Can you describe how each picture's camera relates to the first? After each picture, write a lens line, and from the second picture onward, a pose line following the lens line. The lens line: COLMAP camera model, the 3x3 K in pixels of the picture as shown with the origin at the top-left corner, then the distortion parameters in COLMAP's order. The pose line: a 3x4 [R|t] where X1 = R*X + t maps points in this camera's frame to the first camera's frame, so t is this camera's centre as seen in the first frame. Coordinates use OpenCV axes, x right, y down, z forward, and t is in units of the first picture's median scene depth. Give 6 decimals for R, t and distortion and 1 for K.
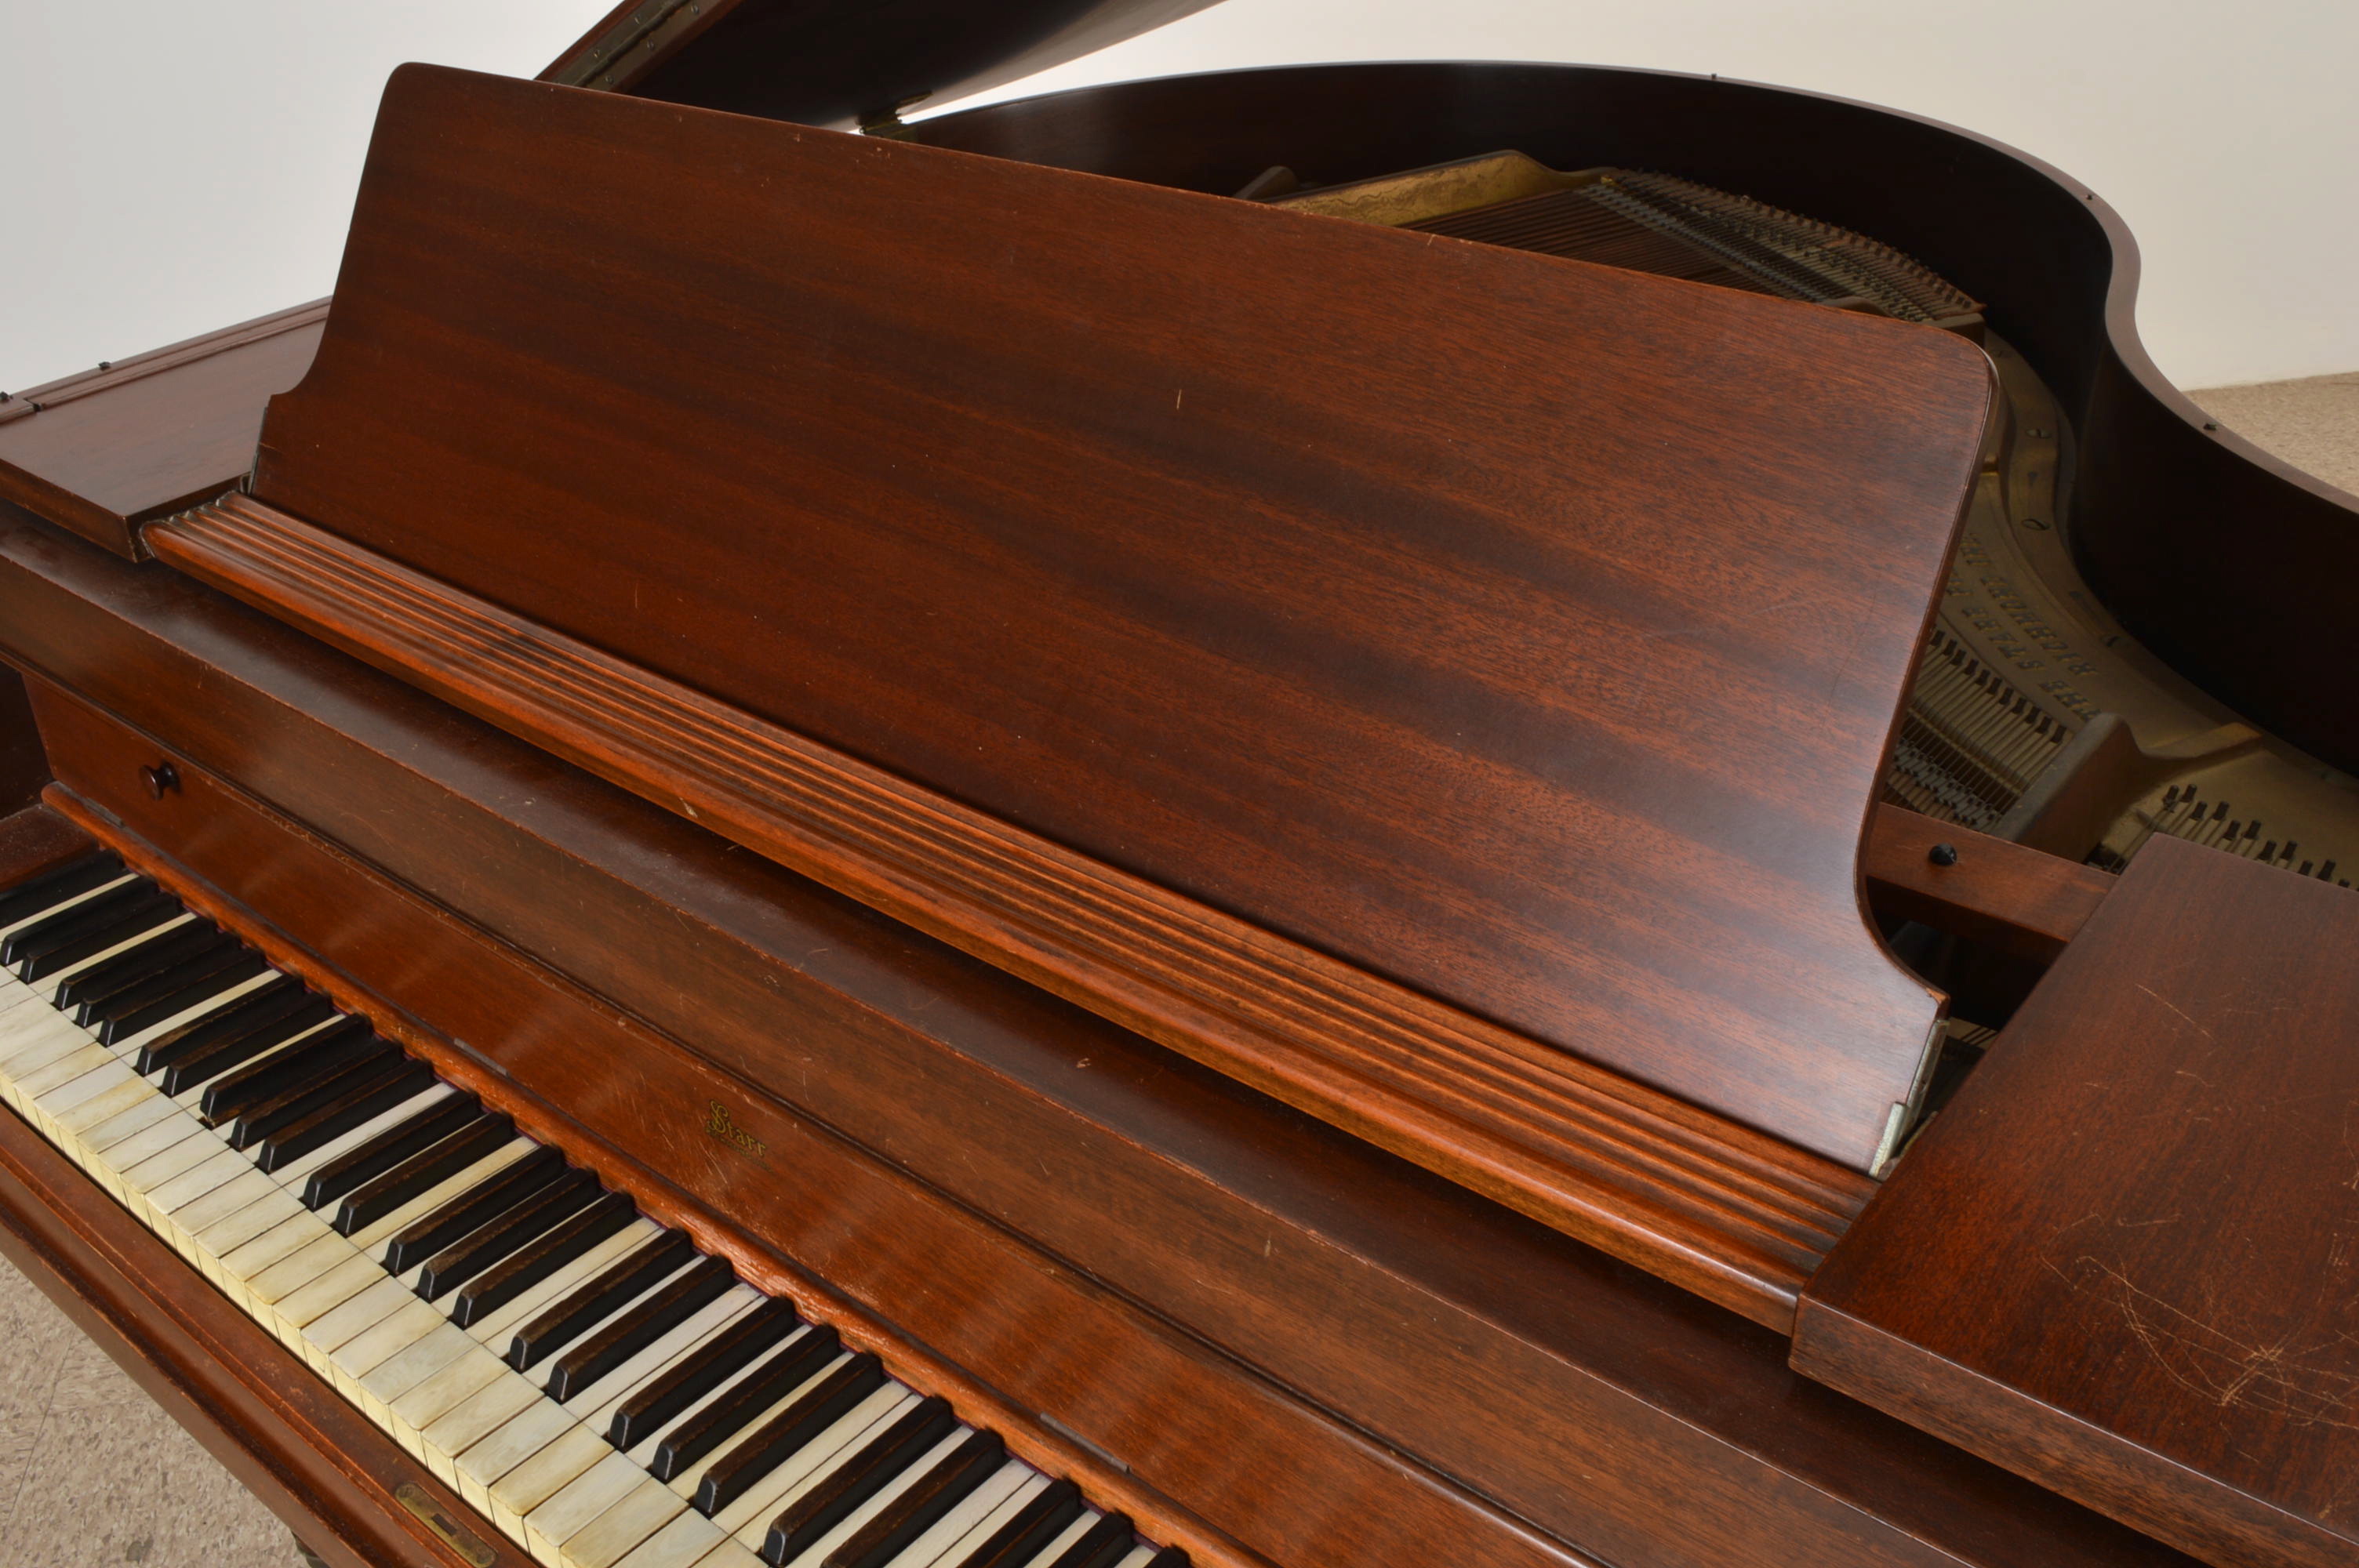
lens RADIAL K [[2126.8, 0, 1179.5], [0, 2126.8, 784.0], [0, 0, 1]] dist [-0.068771, 0.002161]
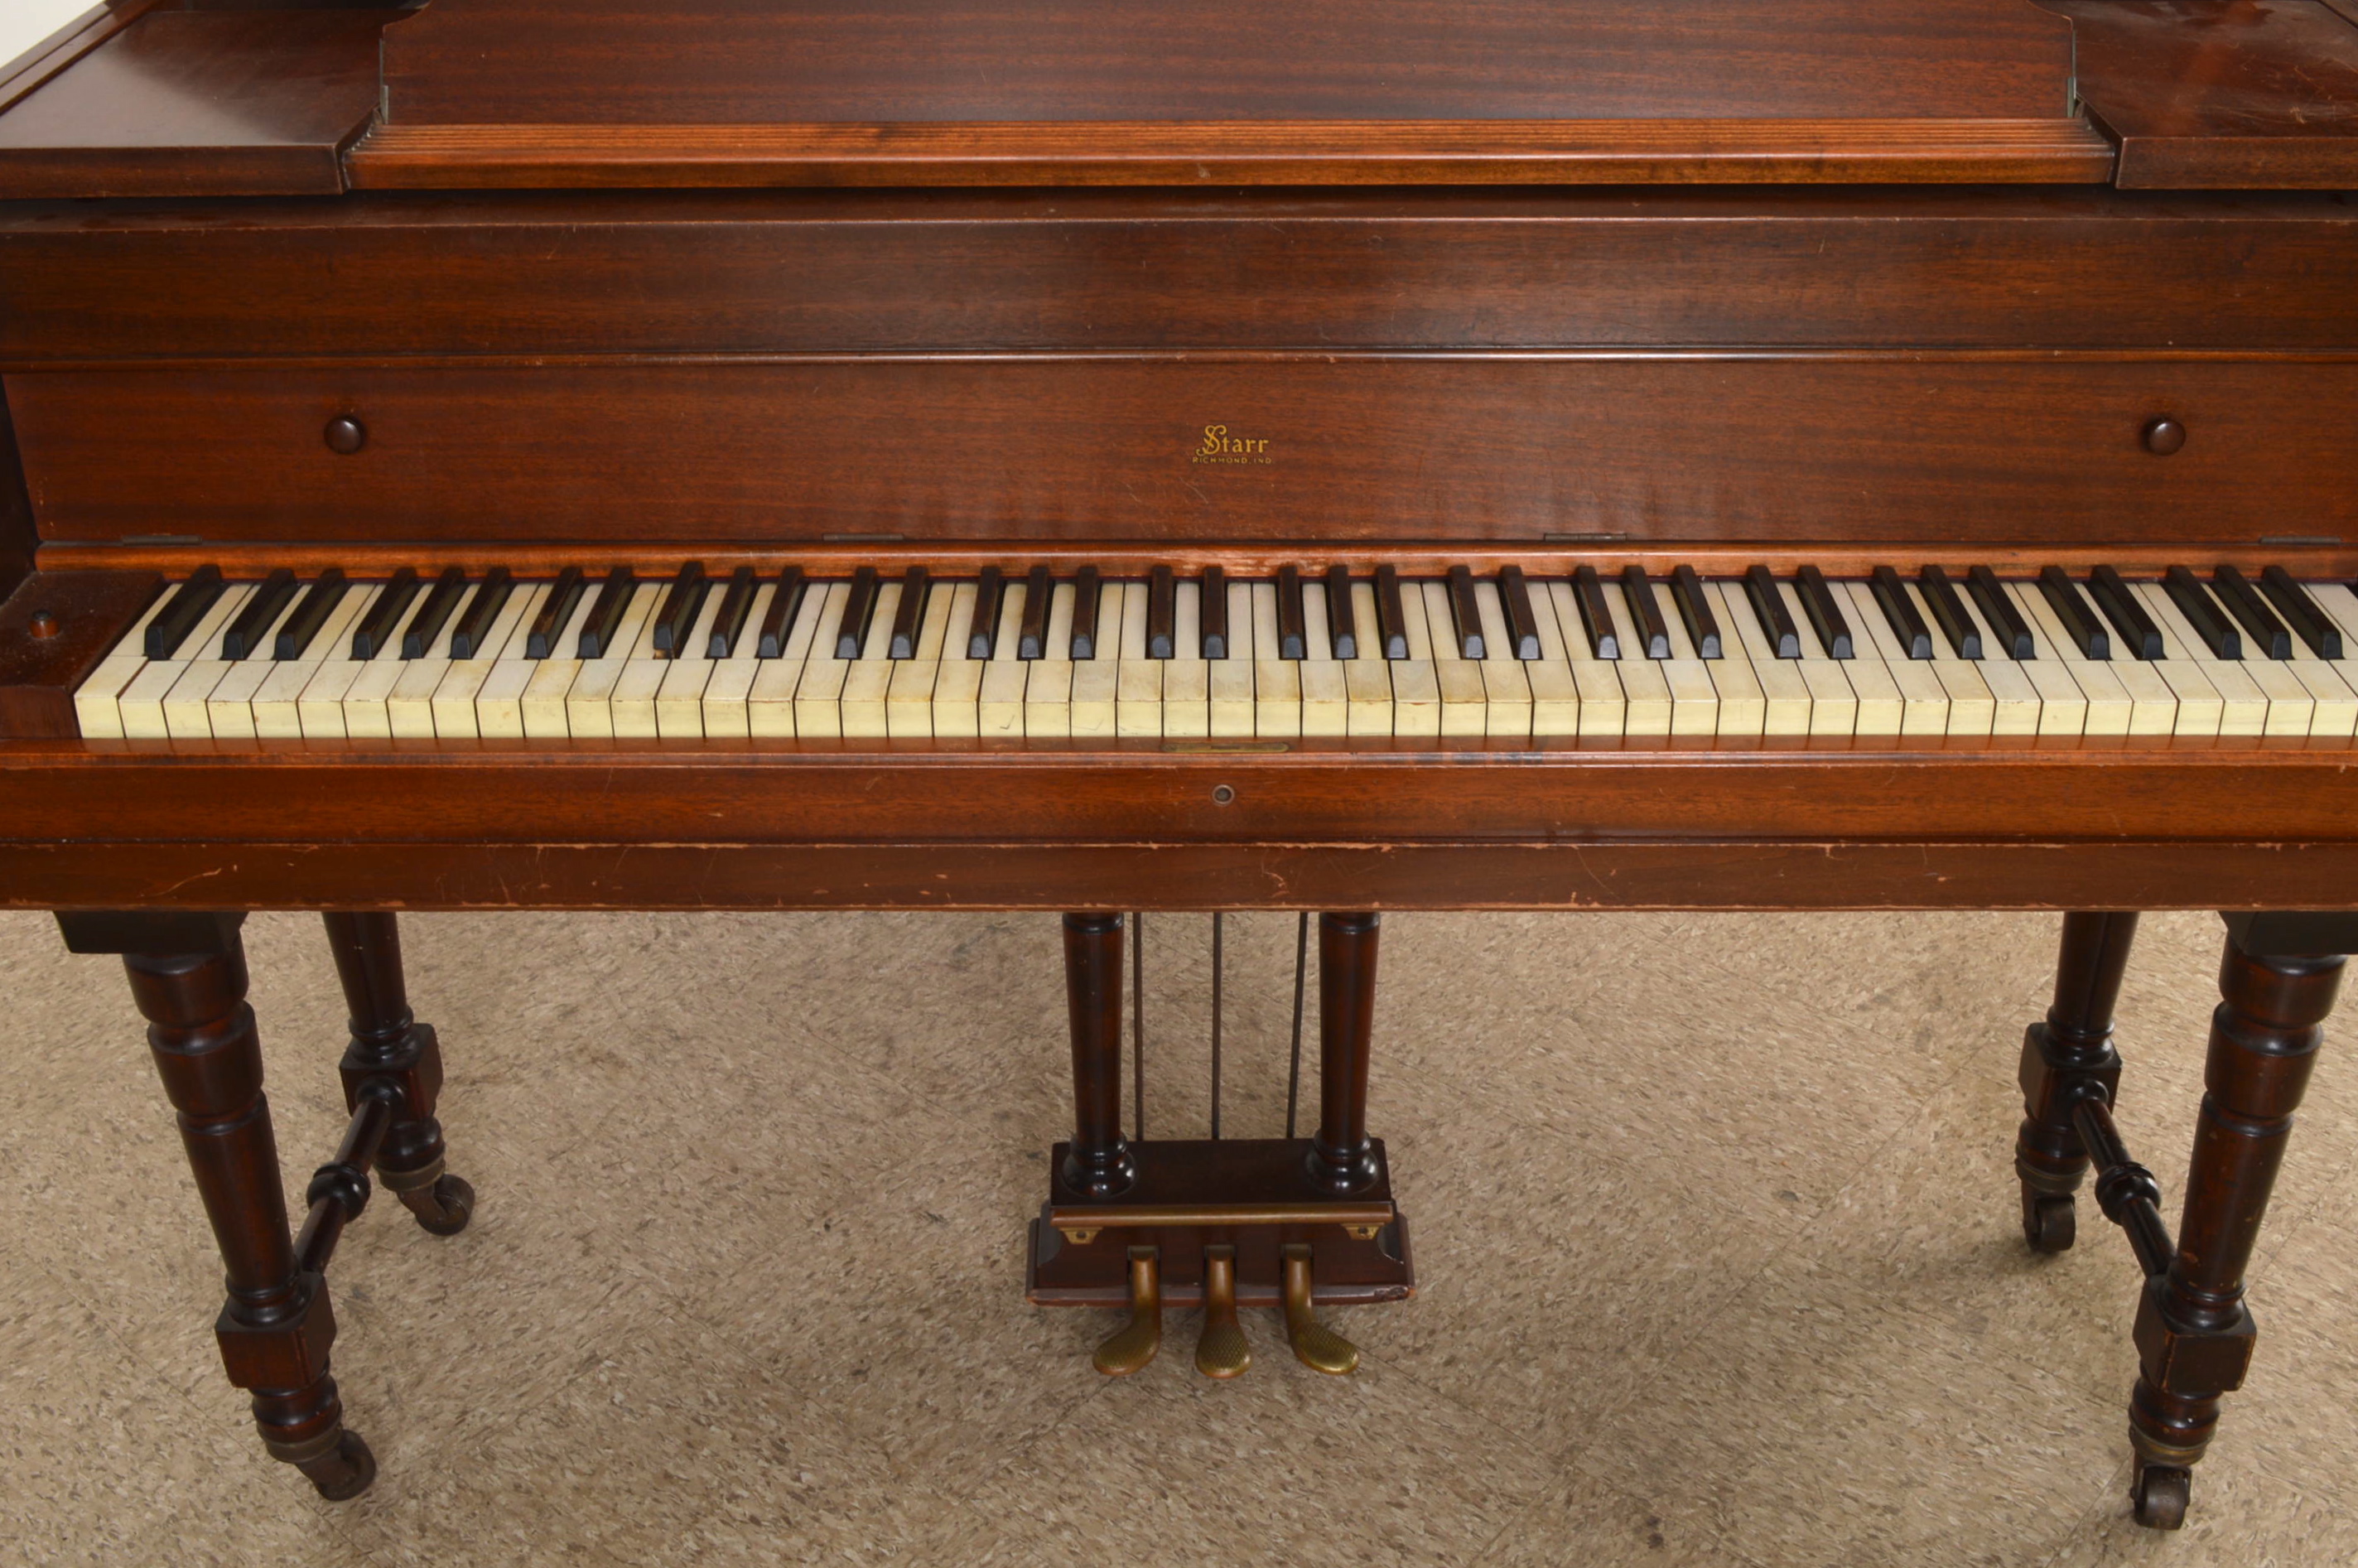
lens RADIAL K [[2588.4, 0, 1167.8], [0, 2588.4, 773.2], [0, 0, 1]] dist [-0.066646, 0.020527]
pose [[0.783166, -0.285681, 0.552302, -0.602820], [0.296106, 0.952381, 0.072746, 0.118546], [-0.546784, 0.106568, 0.830464, -0.133132]]
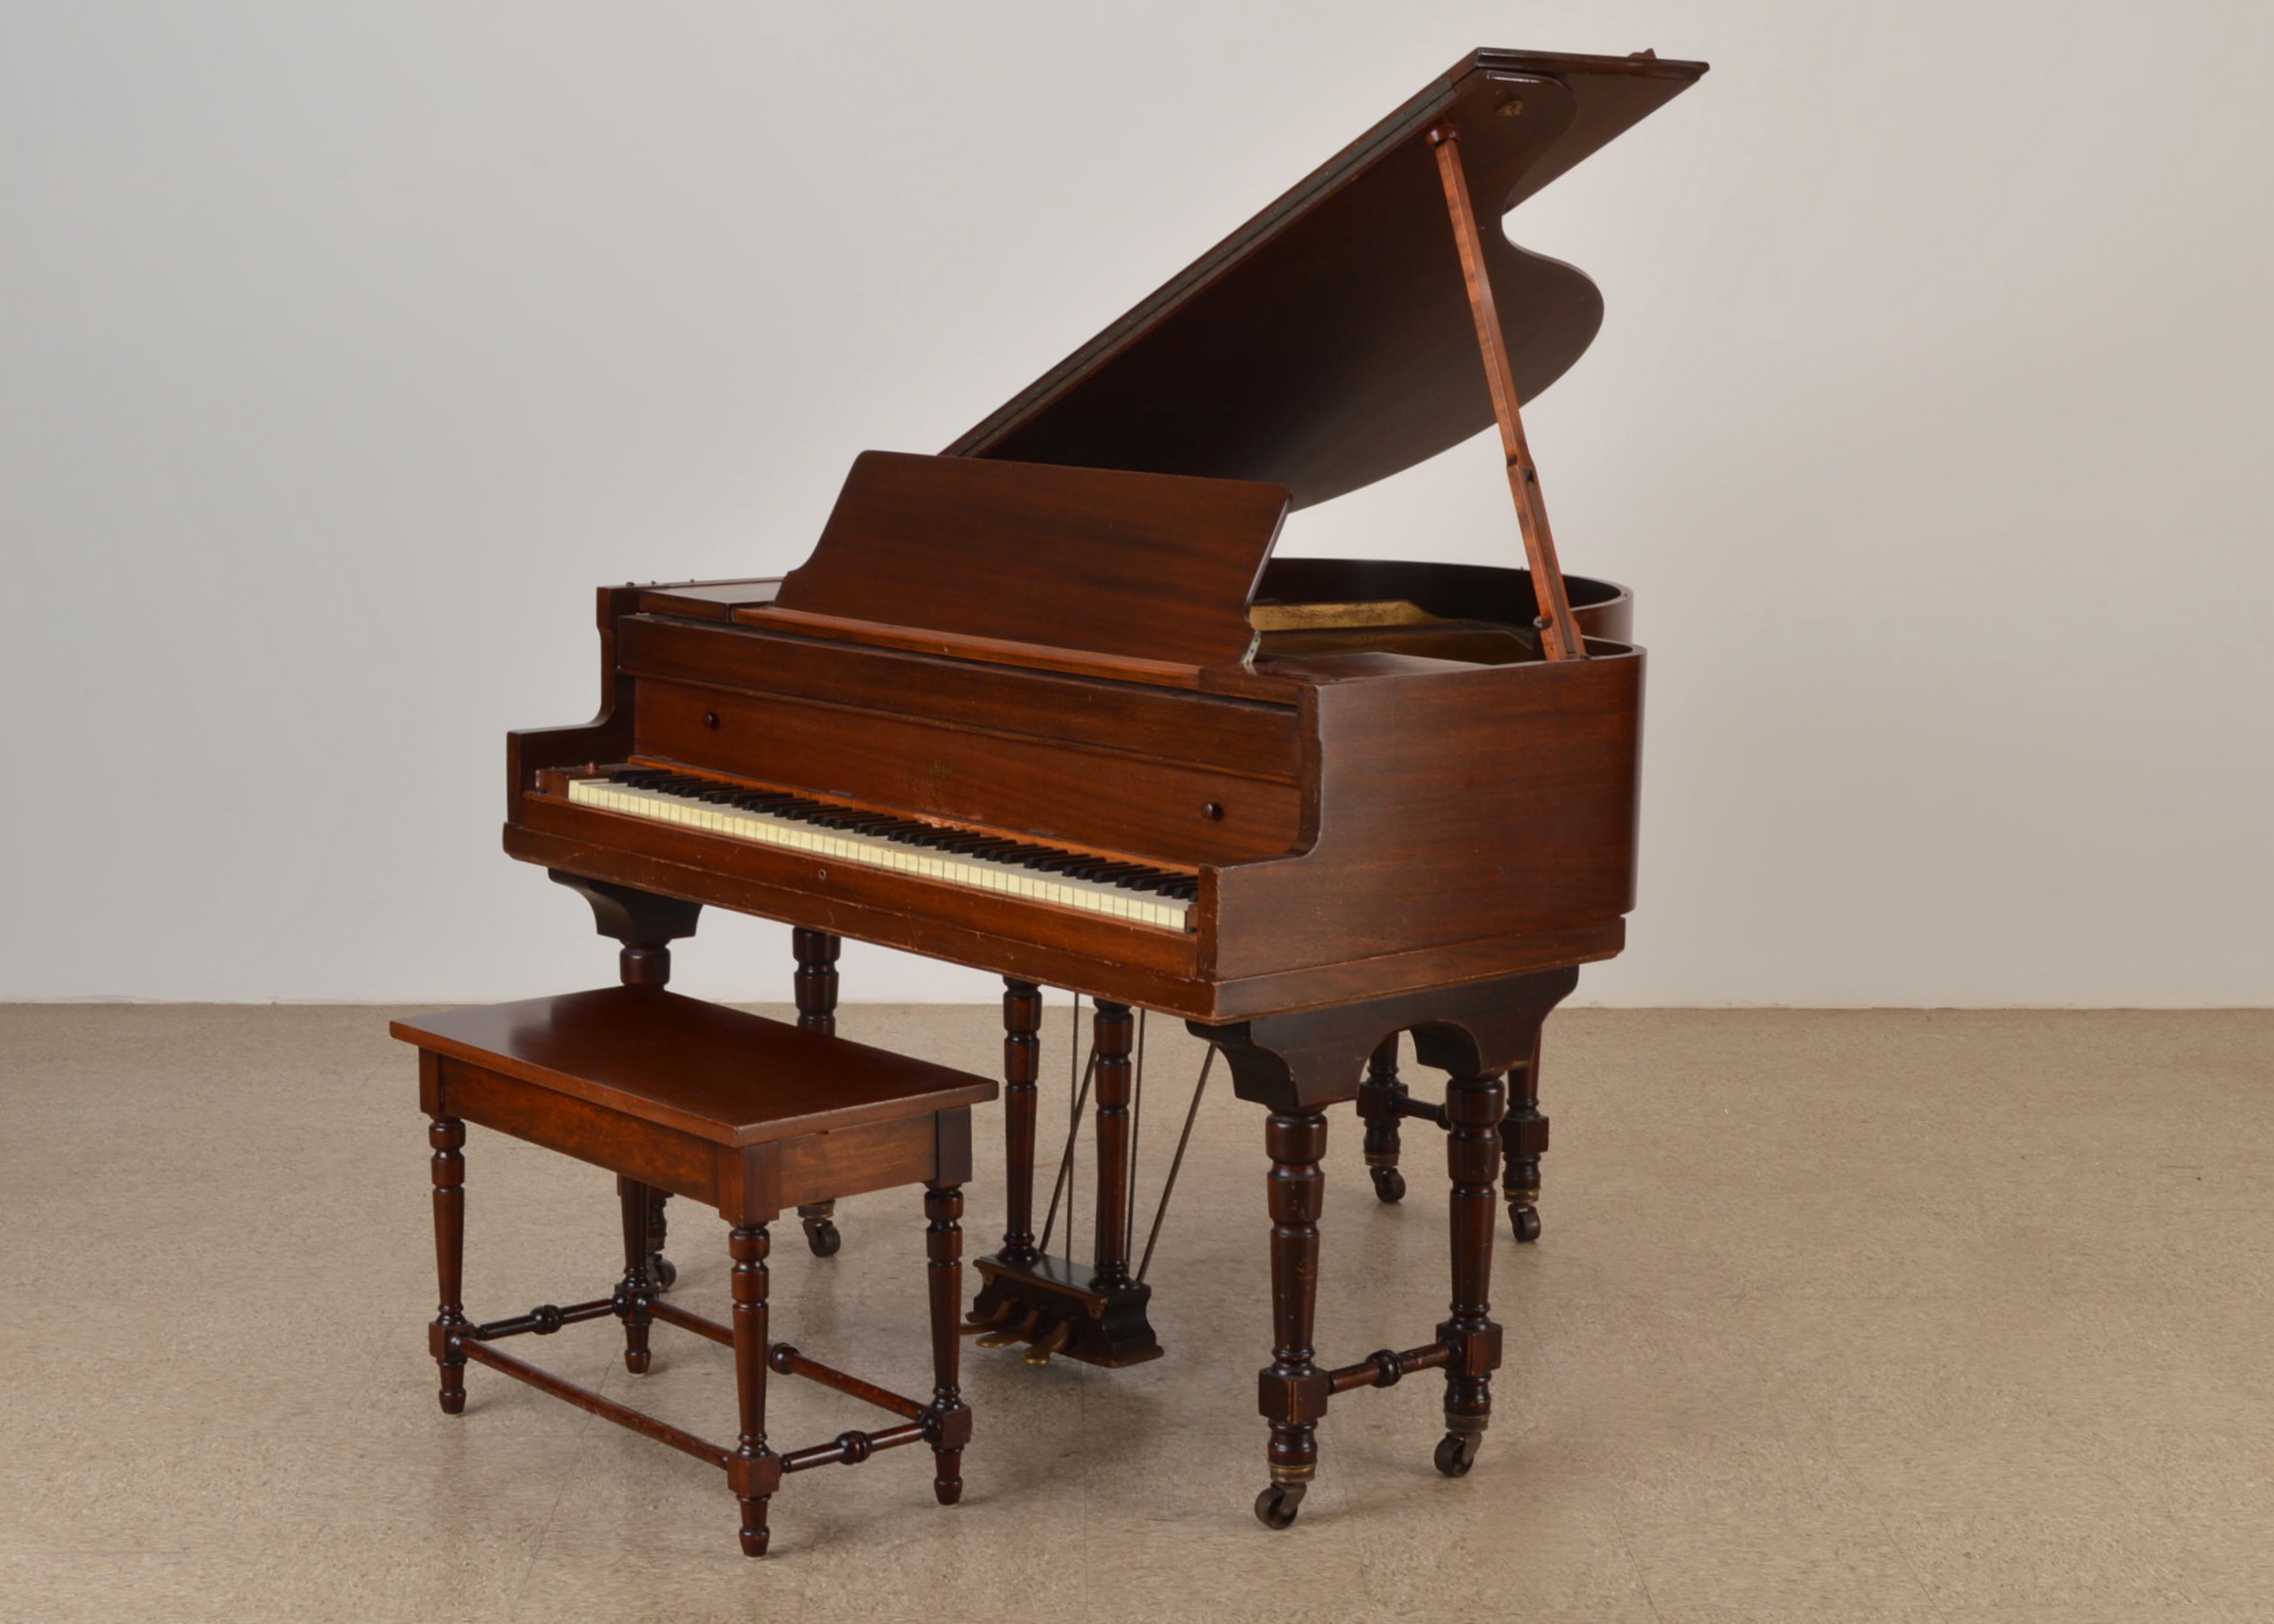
lens RADIAL K [[3797.8, 0, 1223.1], [0, 3797.8, 805.0], [0, 0, 1]] dist [-0.003369, -0.065183]
pose [[0.988776, 0.077250, -0.127881, 0.438619], [-0.119434, 0.922943, -0.365938, 1.077877], [0.089758, 0.377105, 0.921811, -1.954352]]
